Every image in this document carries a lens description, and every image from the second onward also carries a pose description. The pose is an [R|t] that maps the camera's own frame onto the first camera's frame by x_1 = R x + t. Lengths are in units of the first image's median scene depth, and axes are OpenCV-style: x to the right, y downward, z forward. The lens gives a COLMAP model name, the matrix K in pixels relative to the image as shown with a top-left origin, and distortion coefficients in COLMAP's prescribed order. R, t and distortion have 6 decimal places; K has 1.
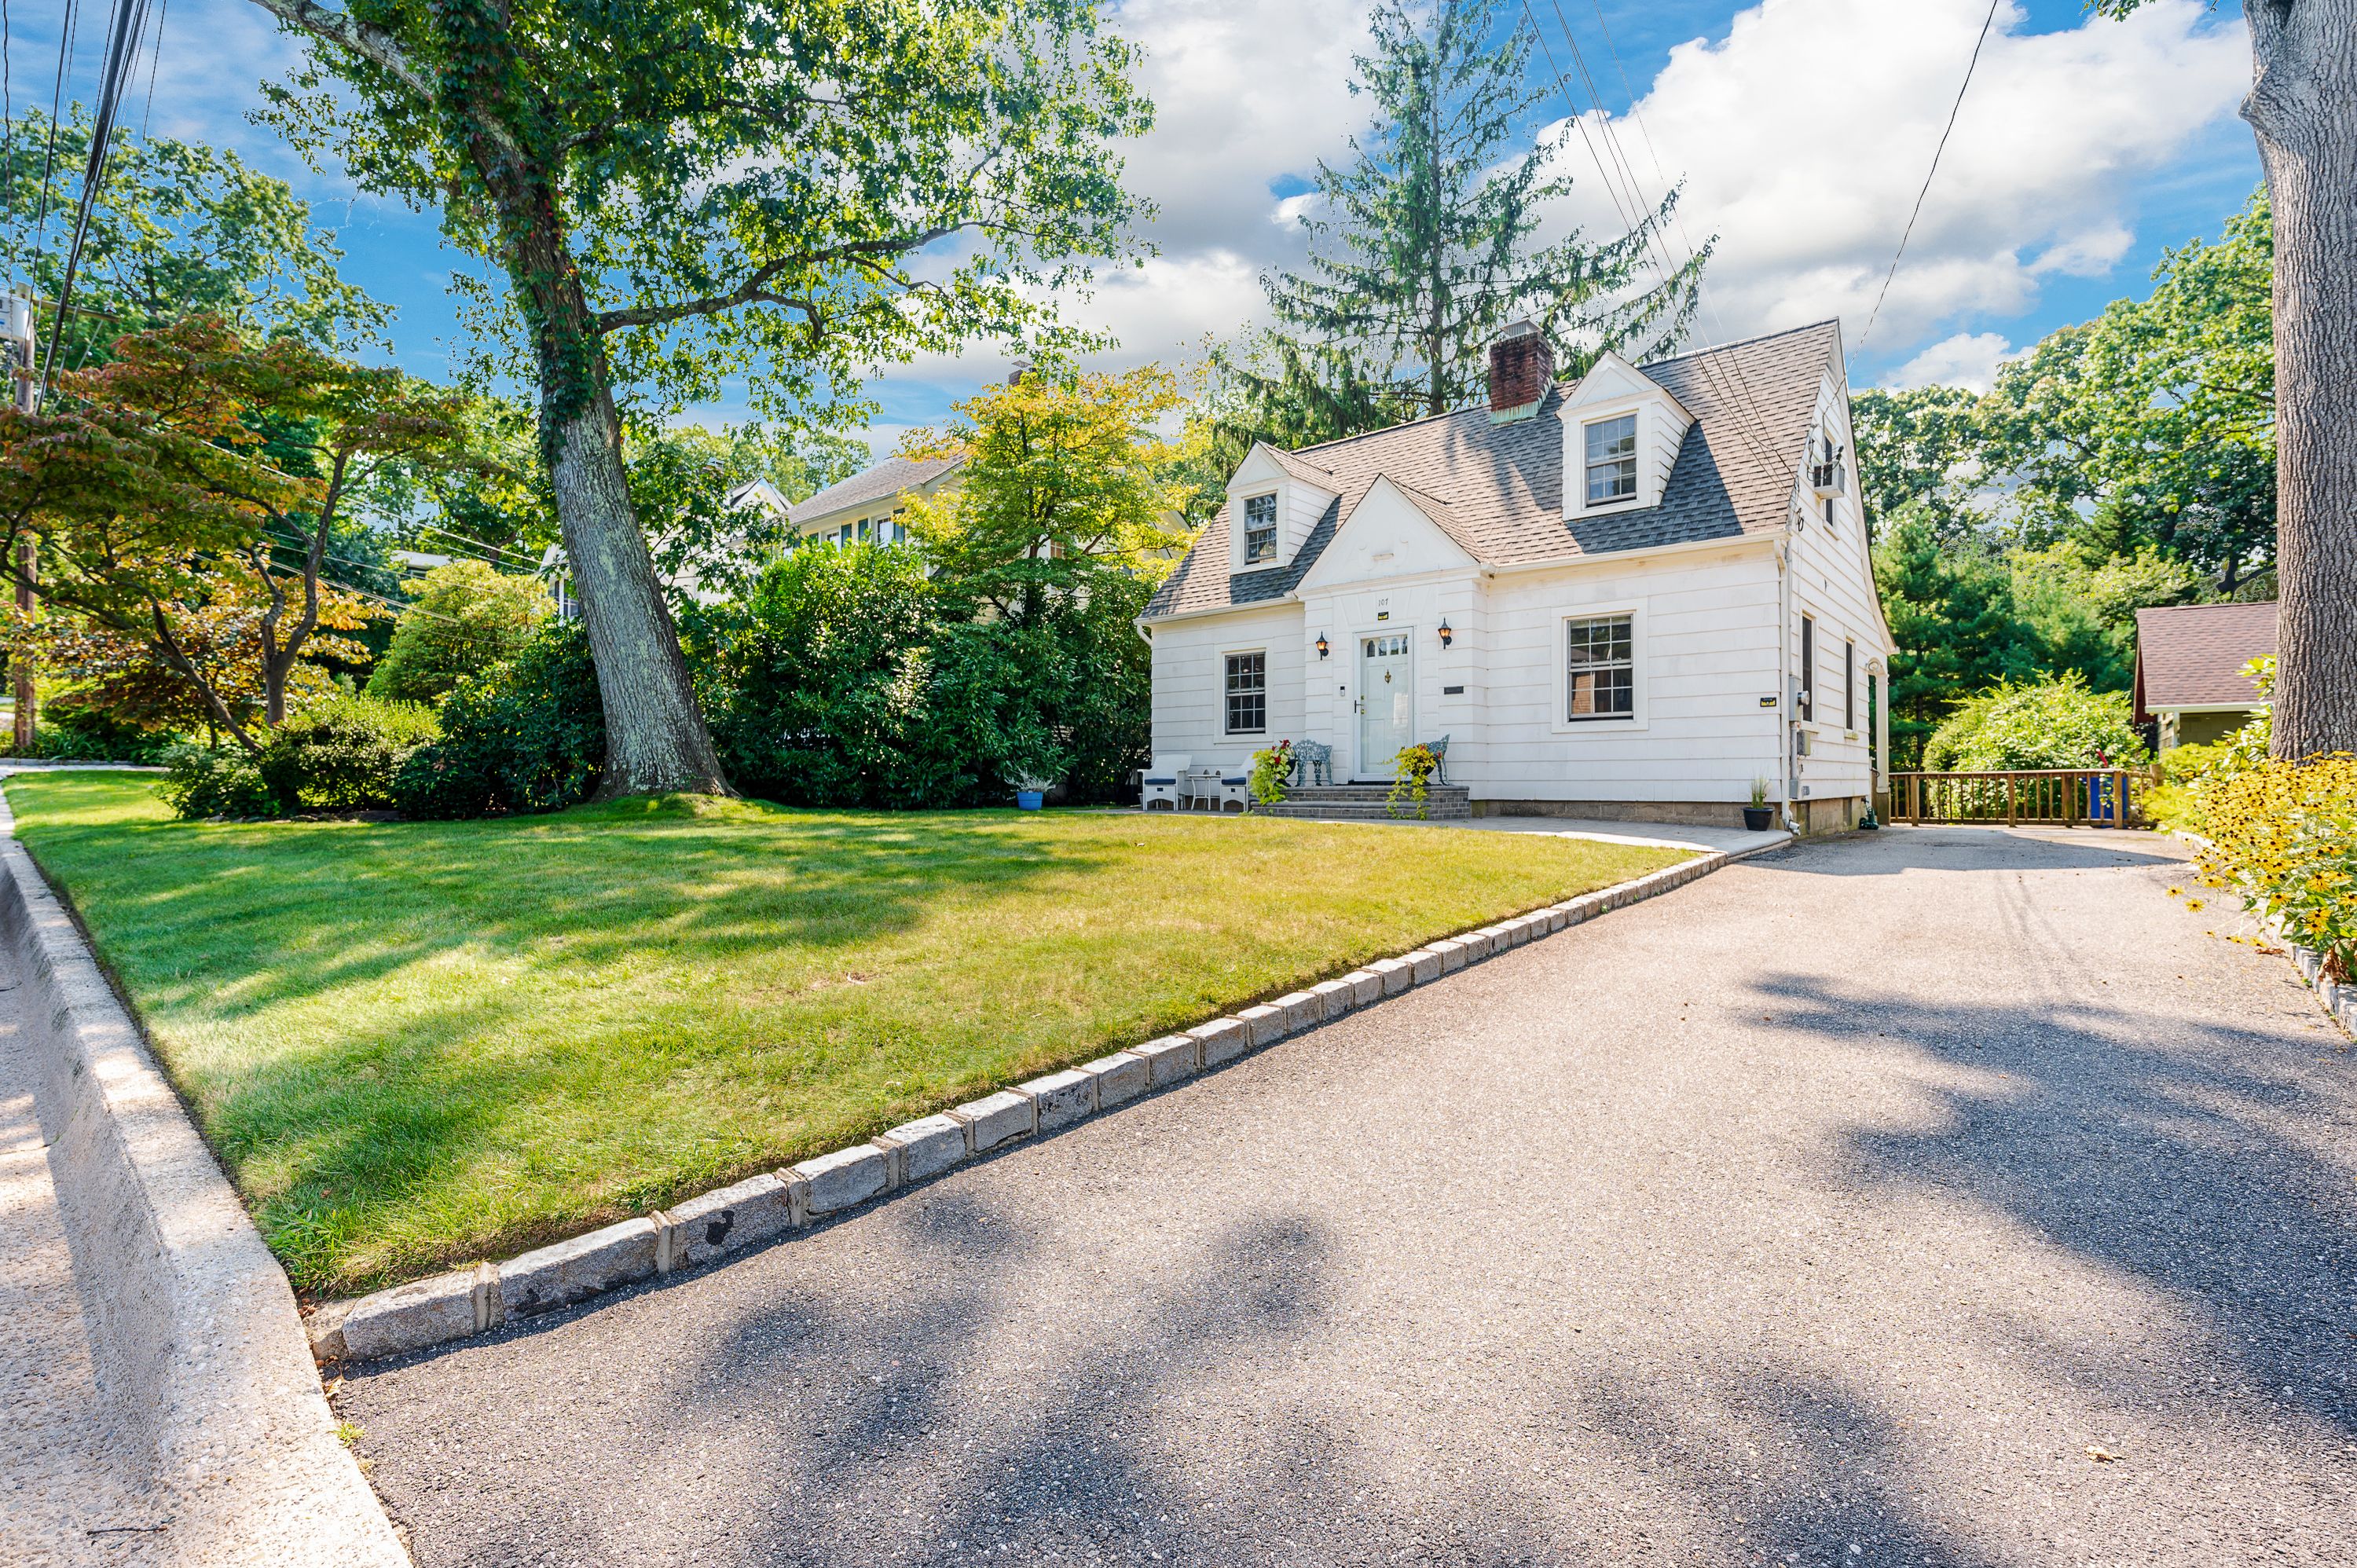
lens RADIAL K [[1073.8, 0, 1178.7], [0, 1073.8, 771.6], [0, 0, 1]] dist [-0.000321, 0.000833]
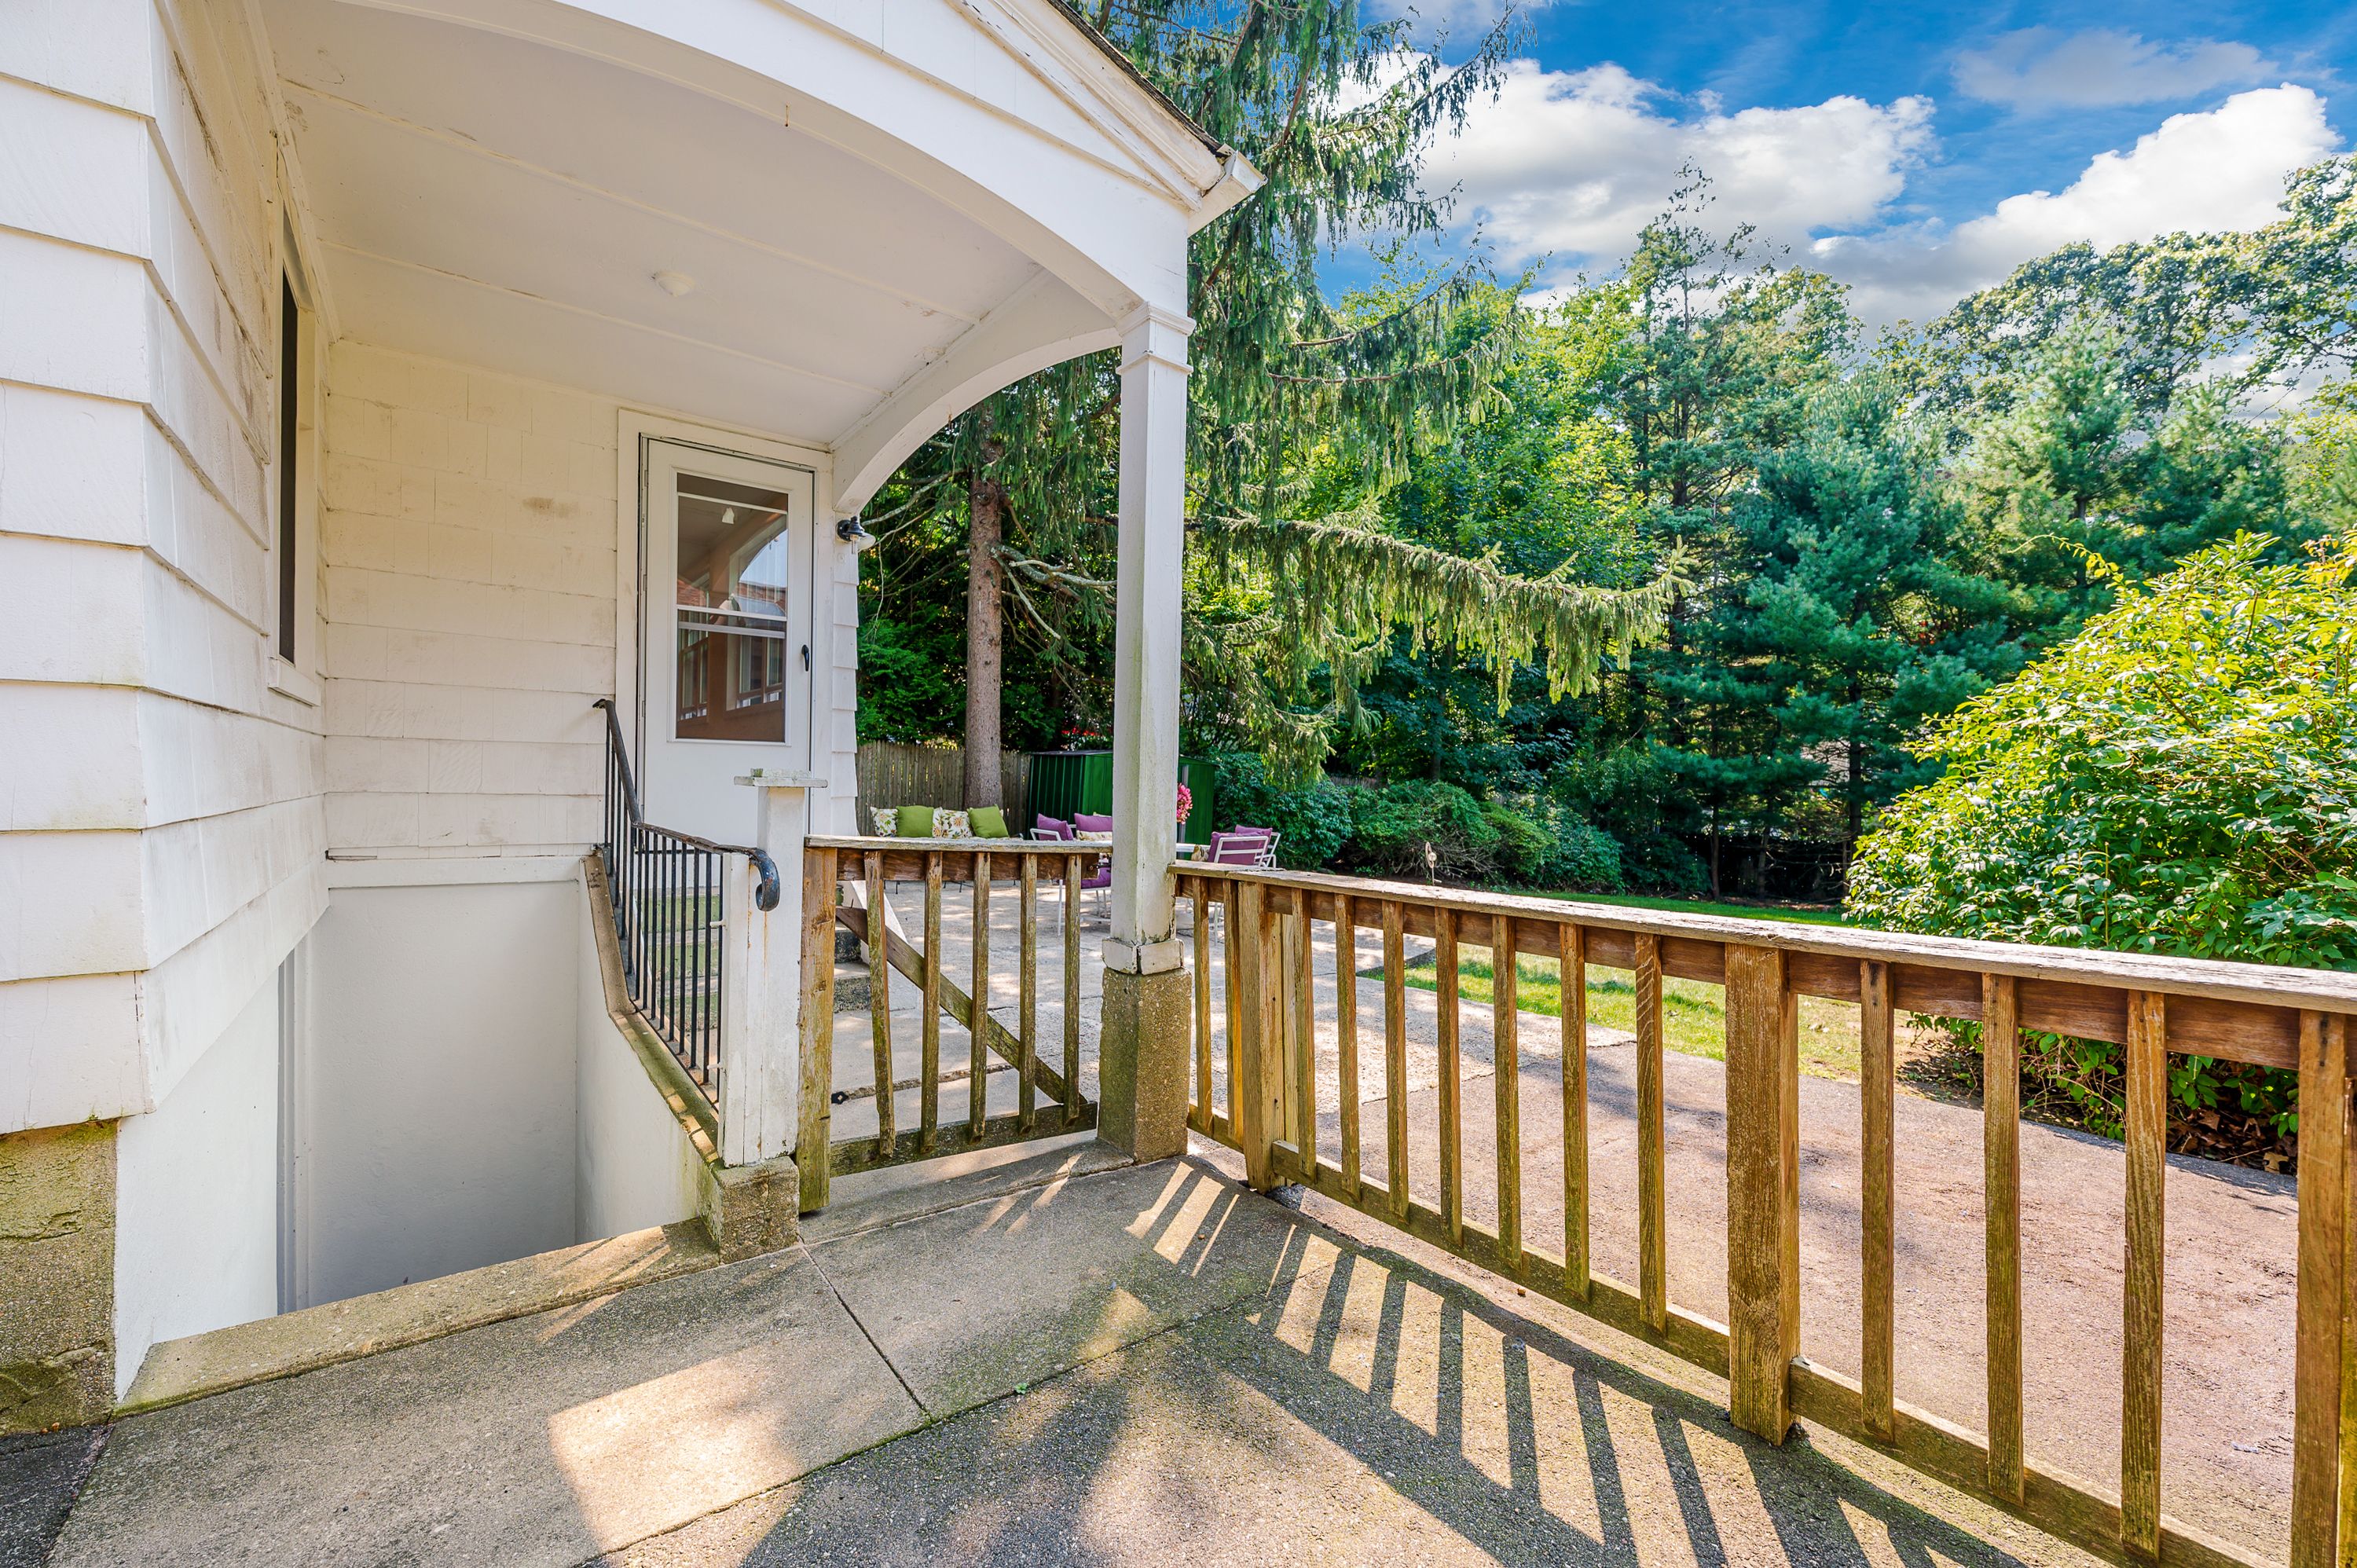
lens RADIAL K [[963.9, 0, 1178.5], [0, 963.9, 784.0], [0, 0, 1]] dist [-0.001260, 0.000112]
pose [[0.977746, 0.018113, -0.209009, 0.500183], [-0.015890, 0.999798, 0.012312, -0.009761], [0.209190, -0.008717, 0.977836, 0.609024]]
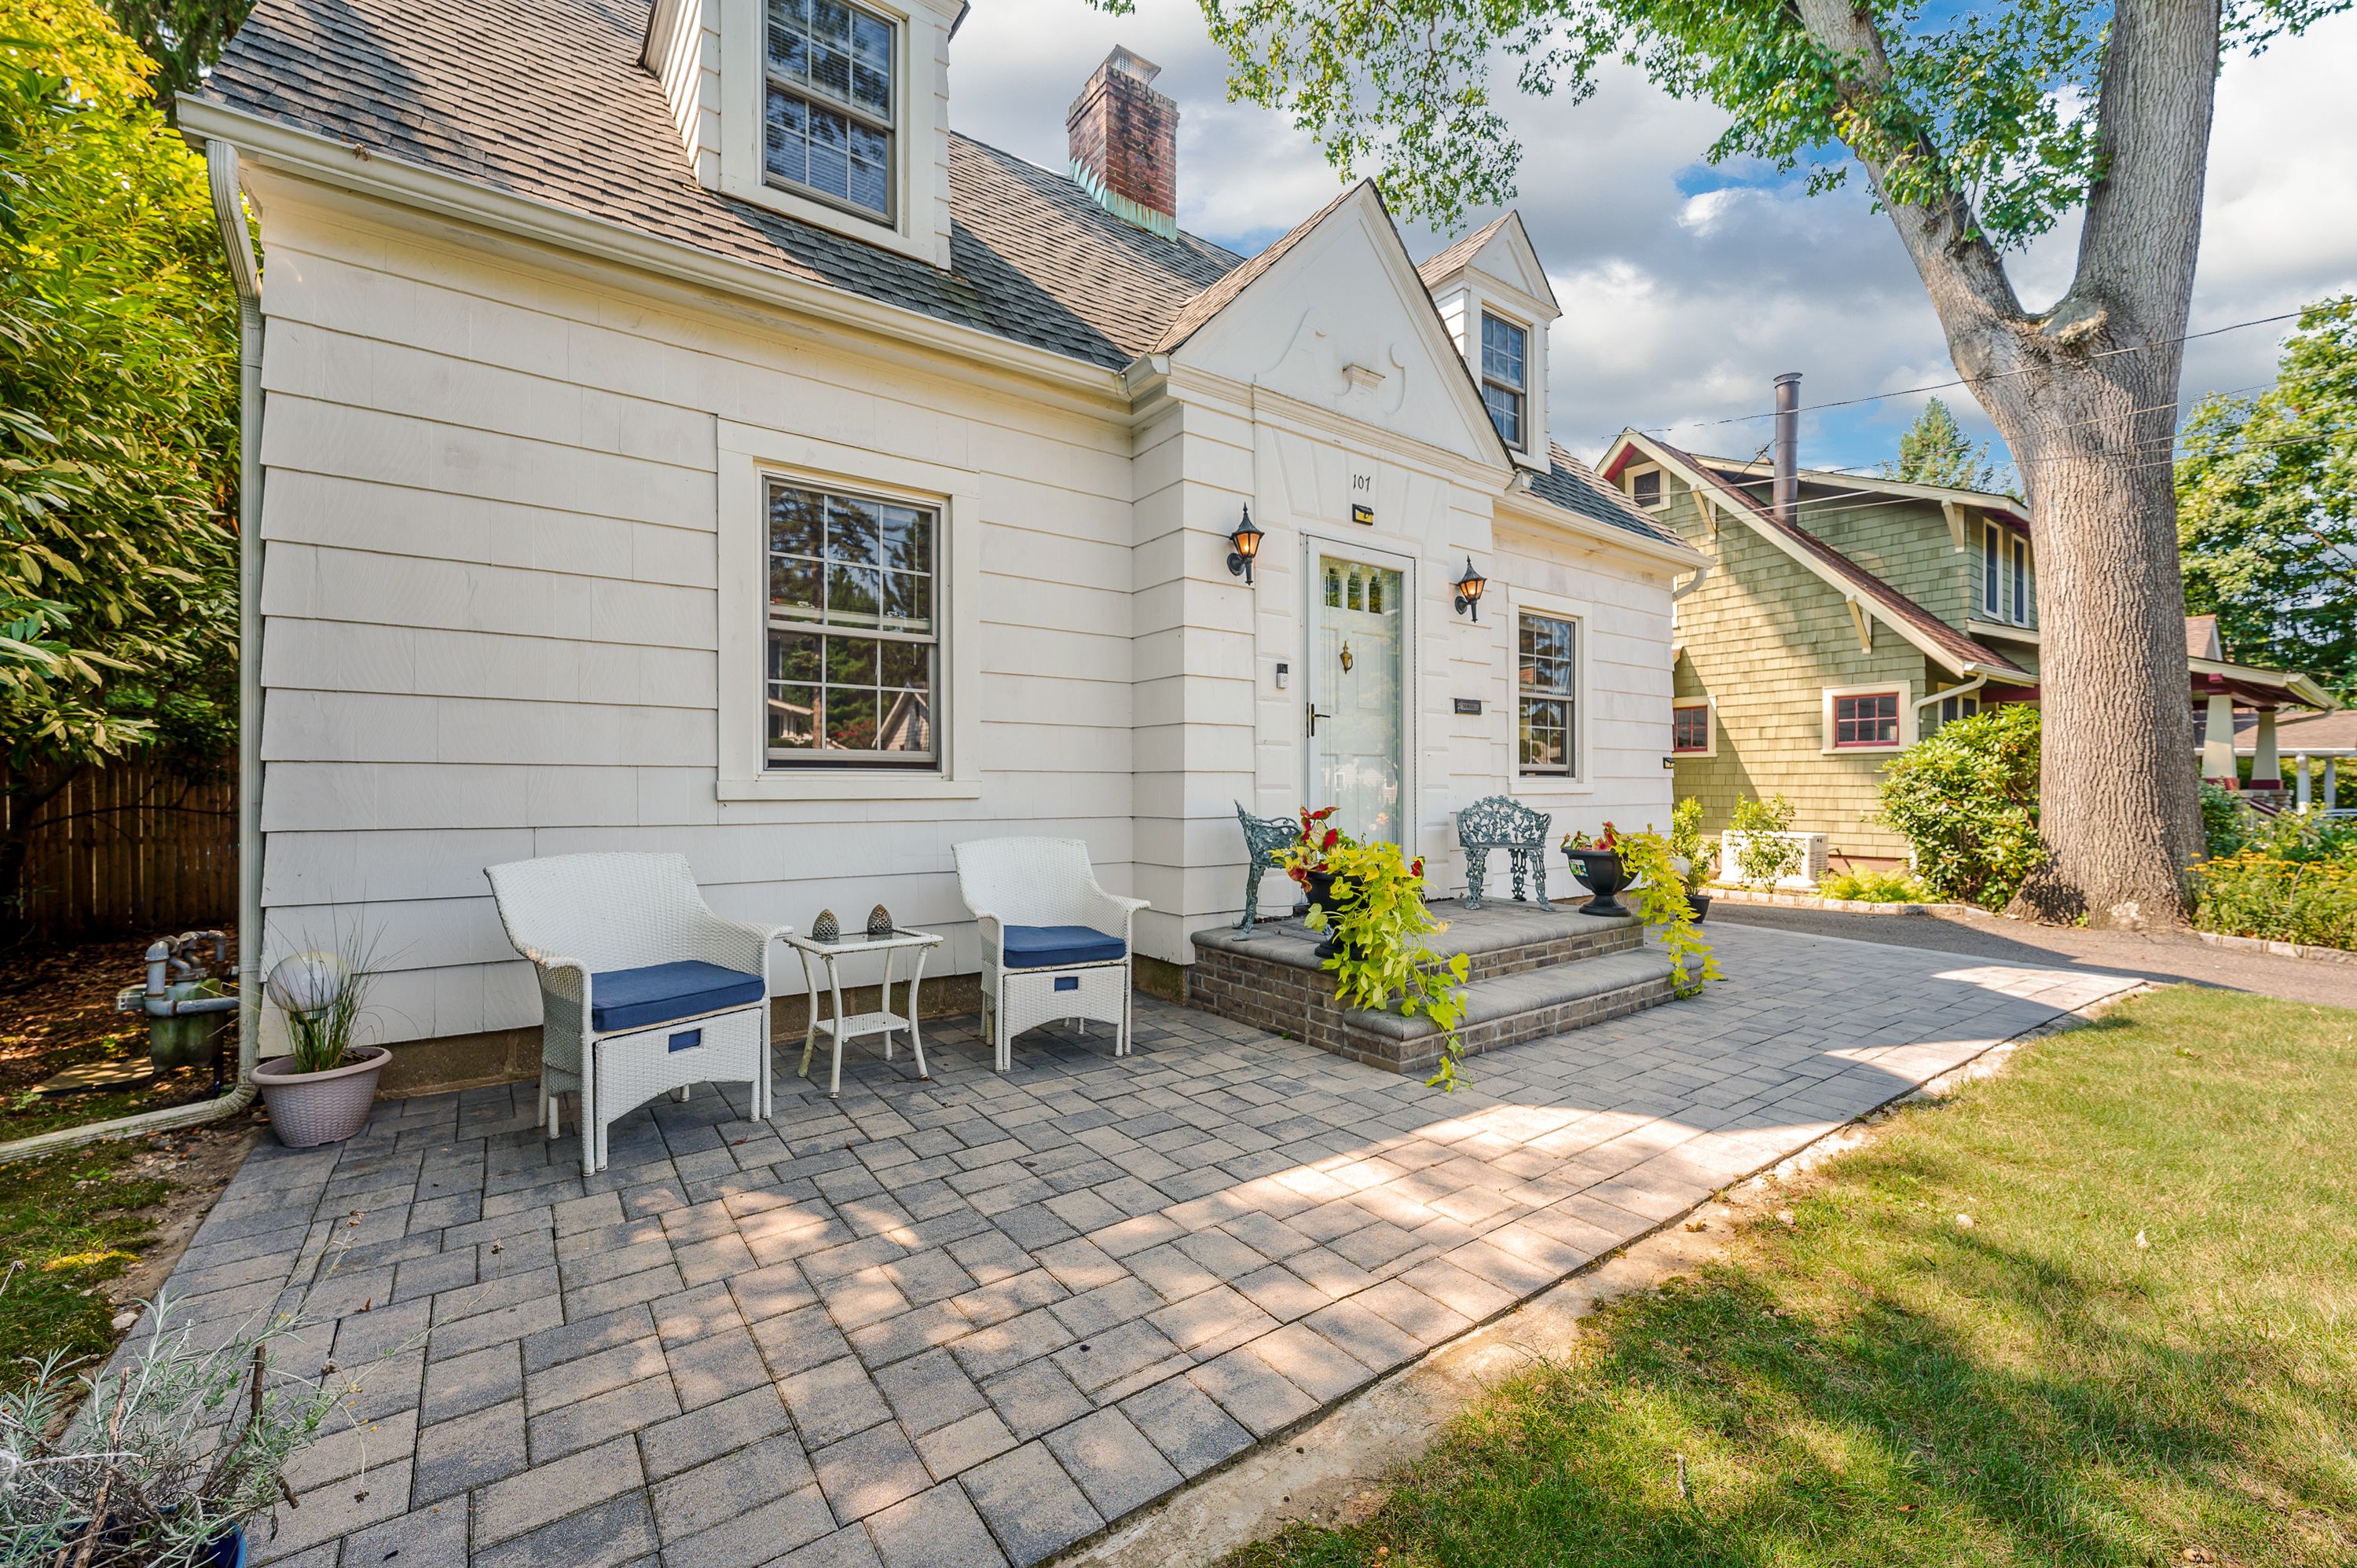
lens RADIAL K [[942.6, 0, 1178.5], [0, 942.6, 784.0], [0, 0, 1]] dist [-0.001159, -0.000239]
pose [[0.223370, 0.008416, 0.974698, -0.103808], [-0.006216, 0.999955, -0.007210, -0.018654], [-0.974714, -0.004448, 0.223412, 0.535725]]
